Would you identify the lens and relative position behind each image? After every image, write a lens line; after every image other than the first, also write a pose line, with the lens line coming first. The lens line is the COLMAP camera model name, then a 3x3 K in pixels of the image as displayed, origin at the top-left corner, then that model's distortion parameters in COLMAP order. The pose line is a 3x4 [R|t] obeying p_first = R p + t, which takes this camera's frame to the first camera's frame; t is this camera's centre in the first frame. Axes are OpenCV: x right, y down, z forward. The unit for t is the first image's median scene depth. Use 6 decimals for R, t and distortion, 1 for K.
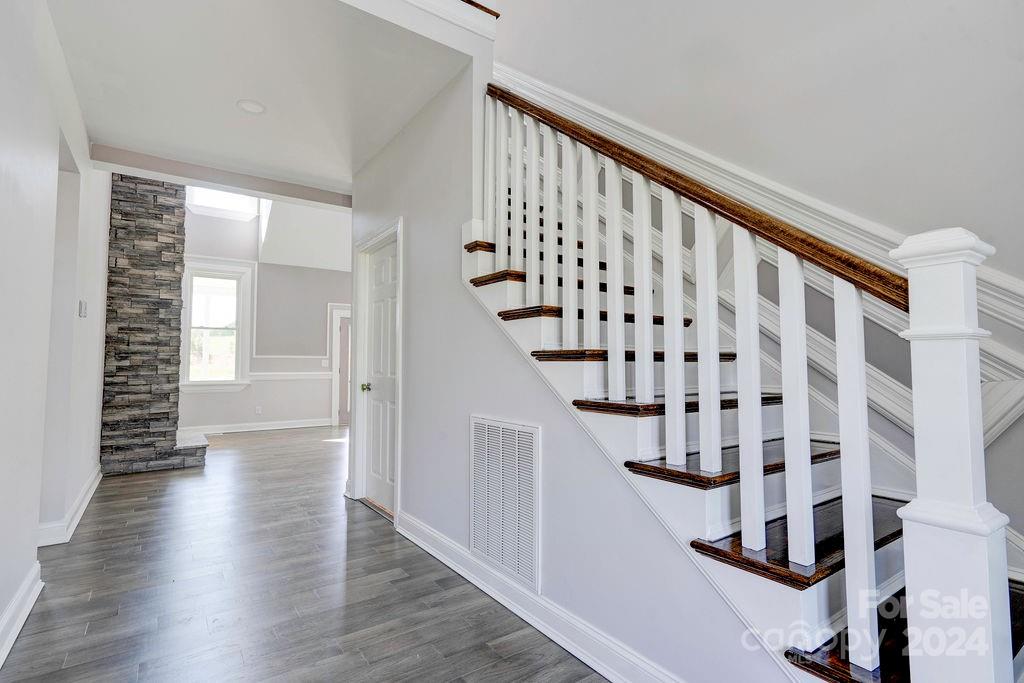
lens RADIAL K [[482.4, 0, 502.8], [0, 482.4, 344.3], [0, 0, 1]] dist [0.000578, 0.000299]
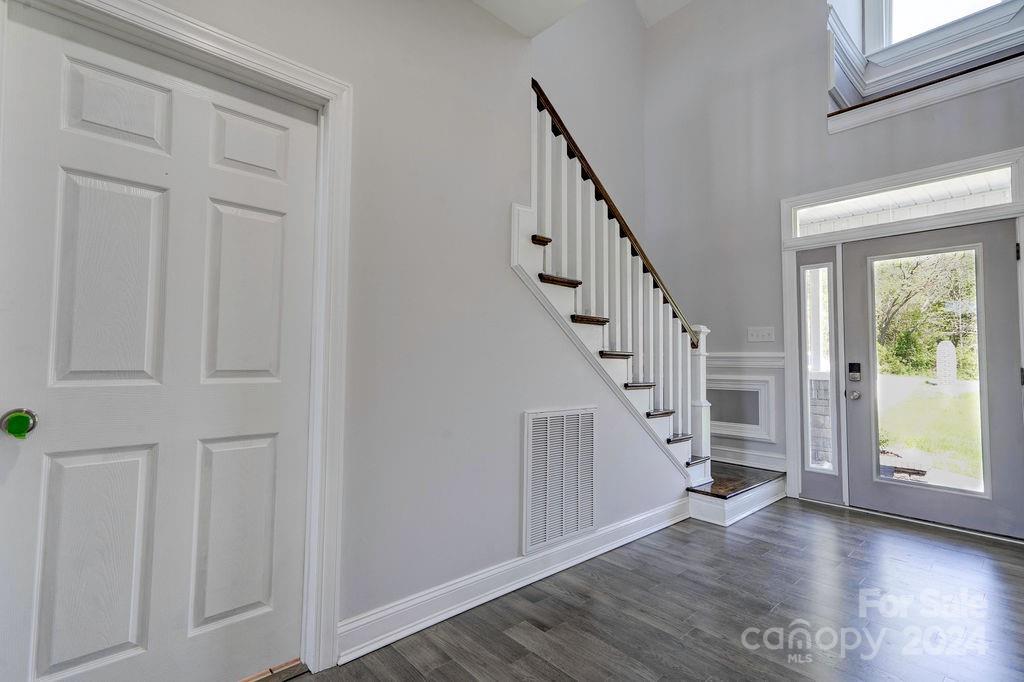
lens RADIAL K [[482.4, 0, 502.8], [0, 482.4, 343.8], [0, 0, 1]] dist [0.000578, 0.000299]
pose [[-0.111035, 0.037406, 0.993112, -1.169725], [-0.056845, 0.997416, -0.043923, 0.066238], [-0.992189, -0.061330, -0.108622, 1.341413]]
